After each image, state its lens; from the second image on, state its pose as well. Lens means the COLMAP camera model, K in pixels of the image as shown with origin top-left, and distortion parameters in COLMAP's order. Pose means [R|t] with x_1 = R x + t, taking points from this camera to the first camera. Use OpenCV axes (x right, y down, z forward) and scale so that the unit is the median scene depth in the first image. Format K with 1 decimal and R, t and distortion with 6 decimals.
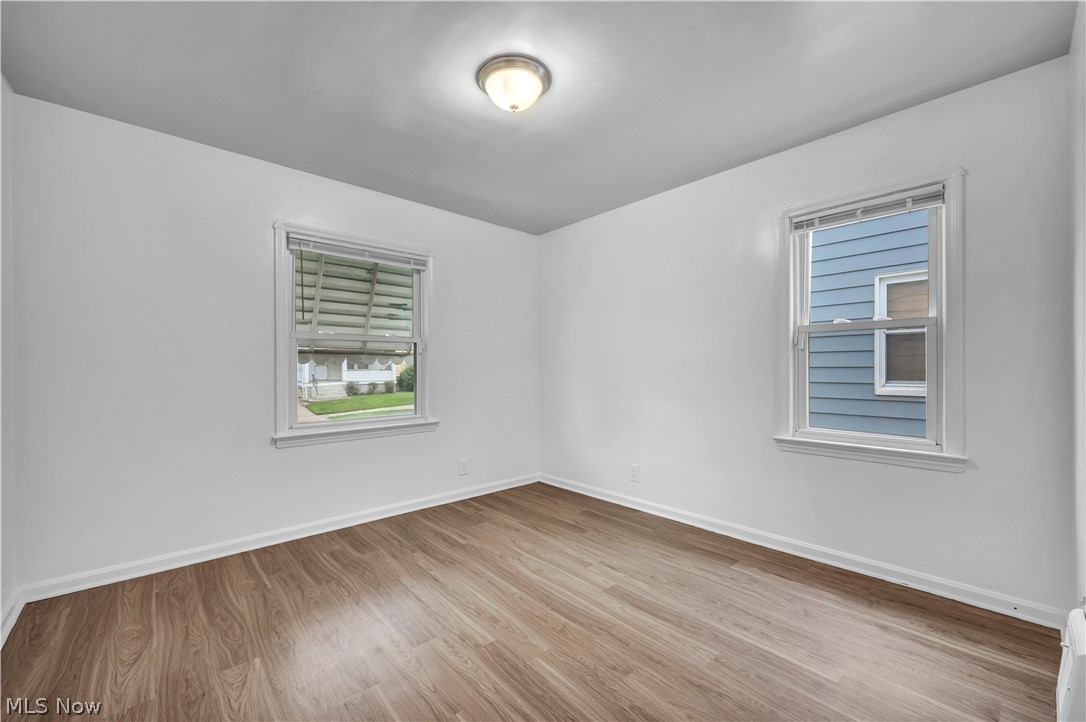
lens RADIAL K [[431.7, 0, 547.1], [0, 431.7, 364.7], [0, 0, 1]] dist [0.000451, -0.000037]
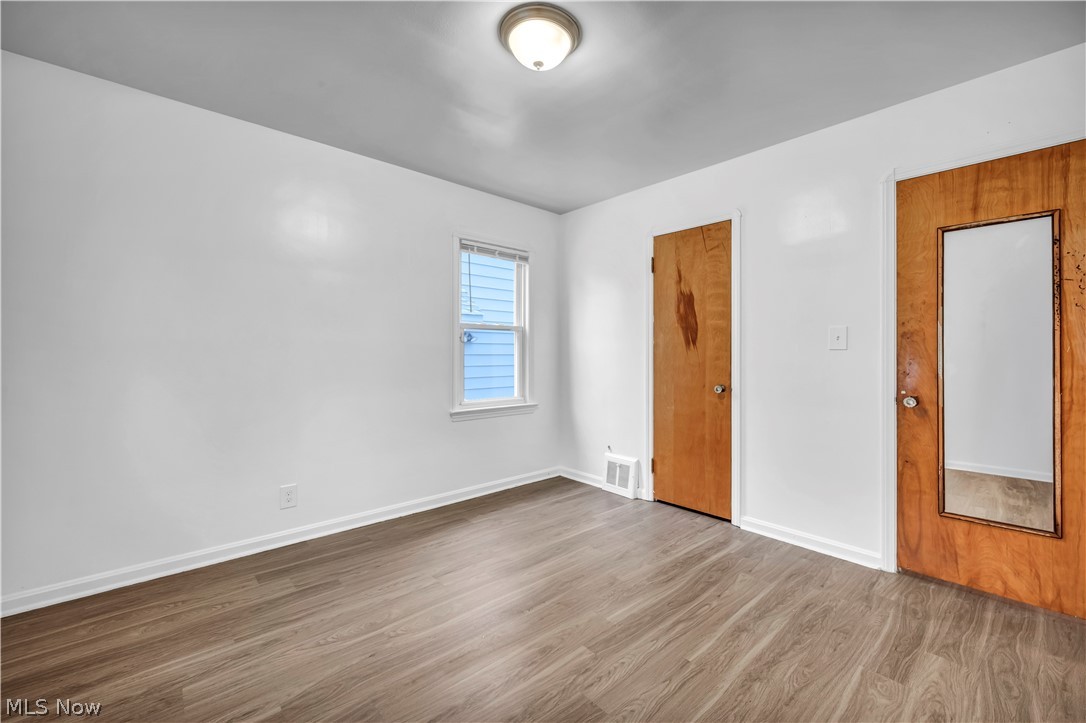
lens RADIAL K [[431.7, 0, 547.1], [0, 431.7, 365.2], [0, 0, 1]] dist [0.000451, -0.000037]
pose [[0.024793, -0.021241, 0.999467, -0.662031], [-0.006390, 0.999750, 0.021406, 0.002979], [-0.999672, -0.006918, 0.024651, 0.667506]]
